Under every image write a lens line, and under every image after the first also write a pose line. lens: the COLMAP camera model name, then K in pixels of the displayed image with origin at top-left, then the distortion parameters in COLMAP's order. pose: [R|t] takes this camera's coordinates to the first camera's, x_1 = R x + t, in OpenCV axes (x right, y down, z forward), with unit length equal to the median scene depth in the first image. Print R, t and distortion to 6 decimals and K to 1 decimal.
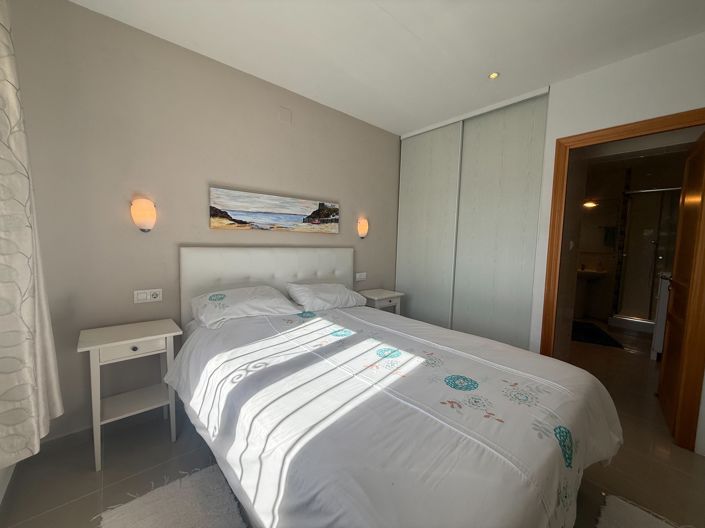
lens RADIAL K [[280.8, 0, 350.6], [0, 280.8, 264.1], [0, 0, 1]] dist [-0.000195, 0.000483]
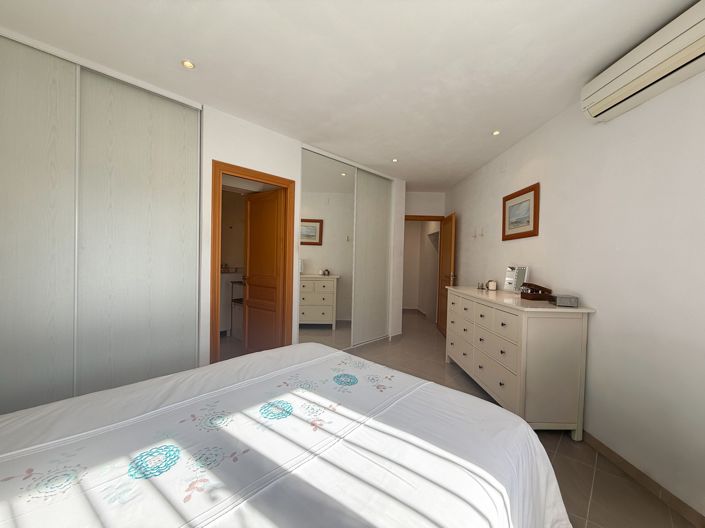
lens RADIAL K [[280.8, 0, 350.6], [0, 280.8, 264.1], [0, 0, 1]] dist [-0.000195, 0.000483]
pose [[-0.098879, -0.028729, 0.994685, -0.570945], [0.064420, 0.997302, 0.035209, -0.066515], [-0.993012, 0.067559, -0.096761, 0.830560]]
